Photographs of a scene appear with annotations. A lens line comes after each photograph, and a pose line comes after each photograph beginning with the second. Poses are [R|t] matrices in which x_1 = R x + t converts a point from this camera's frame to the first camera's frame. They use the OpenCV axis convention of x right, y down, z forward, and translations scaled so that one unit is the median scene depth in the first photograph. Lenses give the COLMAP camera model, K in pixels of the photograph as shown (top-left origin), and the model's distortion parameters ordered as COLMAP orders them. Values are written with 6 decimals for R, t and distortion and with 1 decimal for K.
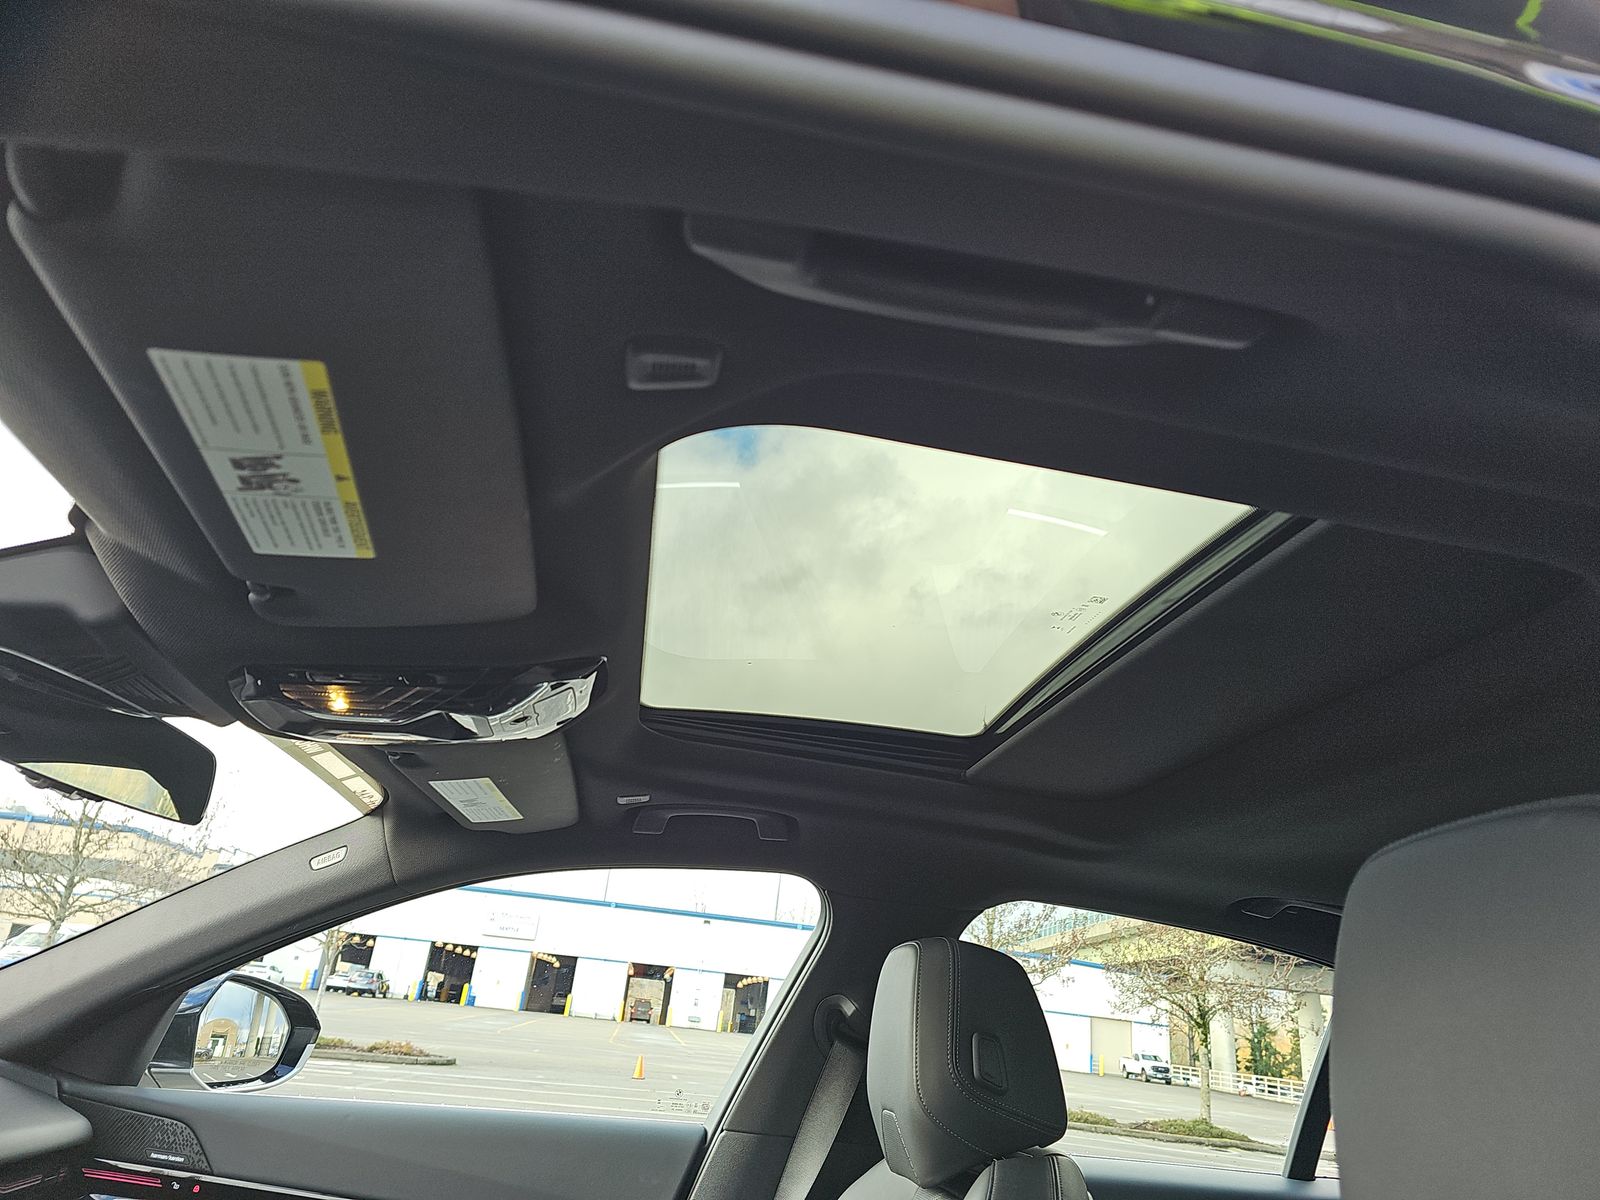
lens RADIAL K [[1055.1, 0, 808.1], [0, 1055.1, 597.0], [0, 0, 1]] dist [0.086056, -0.065661]
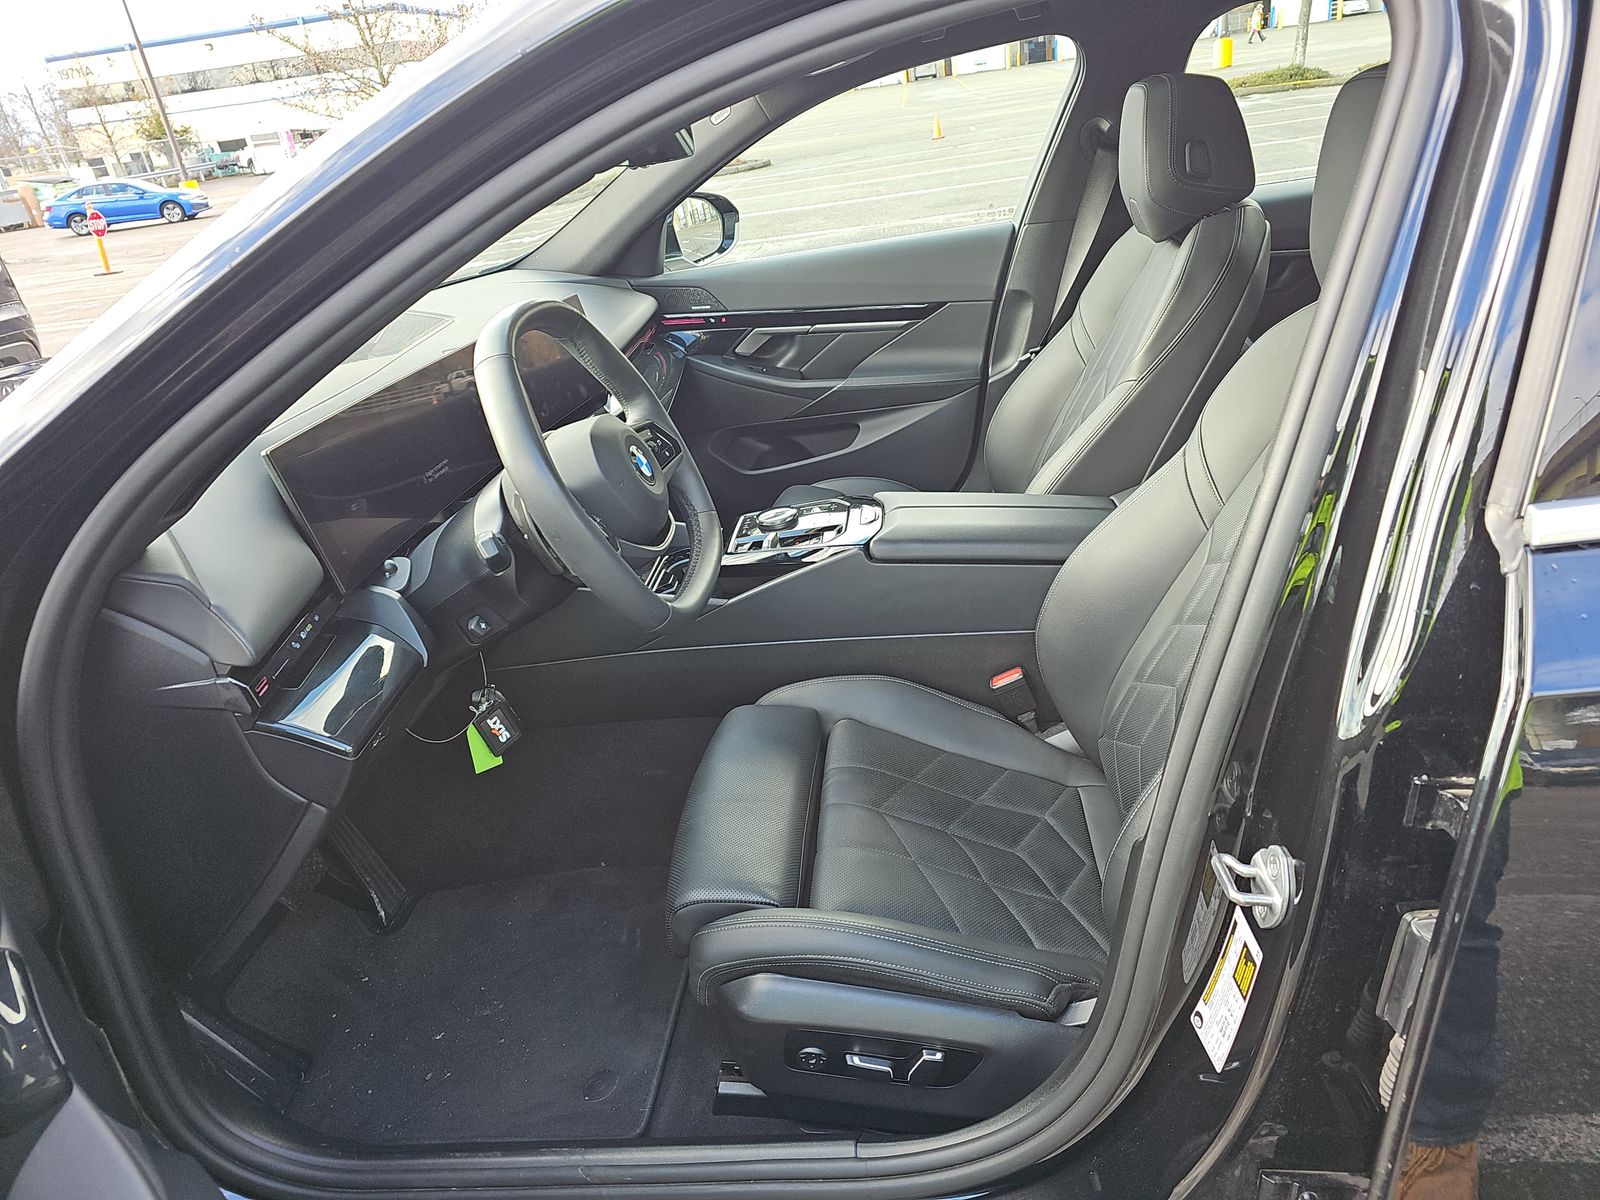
lens RADIAL K [[1055.1, 0, 808.1], [0, 1055.1, 597.0], [0, 0, 1]] dist [0.086056, -0.065661]
pose [[0.944170, -0.101584, -0.313408, 0.047332], [0.300770, 0.654024, 0.694111, -0.281920], [0.134466, -0.749622, 0.648063, -0.385772]]
